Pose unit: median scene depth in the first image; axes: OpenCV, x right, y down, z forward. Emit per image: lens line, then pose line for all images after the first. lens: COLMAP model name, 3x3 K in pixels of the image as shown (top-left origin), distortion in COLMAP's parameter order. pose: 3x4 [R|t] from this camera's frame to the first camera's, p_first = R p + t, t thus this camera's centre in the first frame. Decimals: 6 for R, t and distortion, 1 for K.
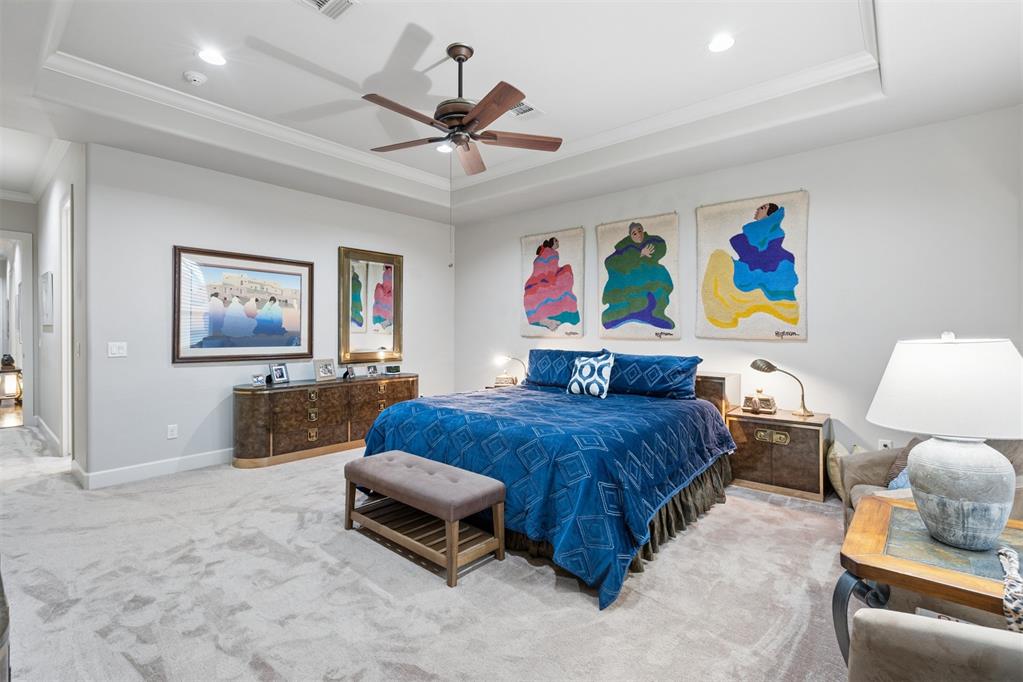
lens RADIAL K [[463.8, 0, 513.1], [0, 463.8, 333.5], [0, 0, 1]] dist [-0.000873, -0.000004]
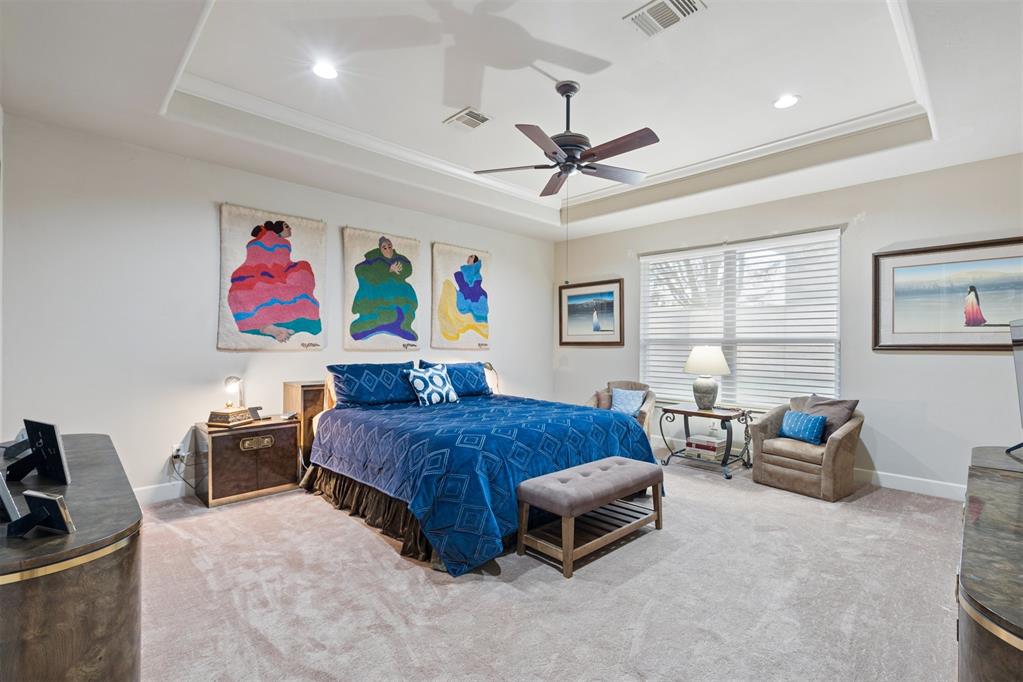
lens RADIAL K [[463.9, 0, 509.2], [0, 463.9, 344.7], [0, 0, 1]] dist [-0.003976, -0.000094]
pose [[0.103358, -0.005547, 0.994629, -0.766368], [-0.001747, 0.999982, 0.005758, -0.006888], [-0.994643, -0.002333, 0.103346, 0.643367]]
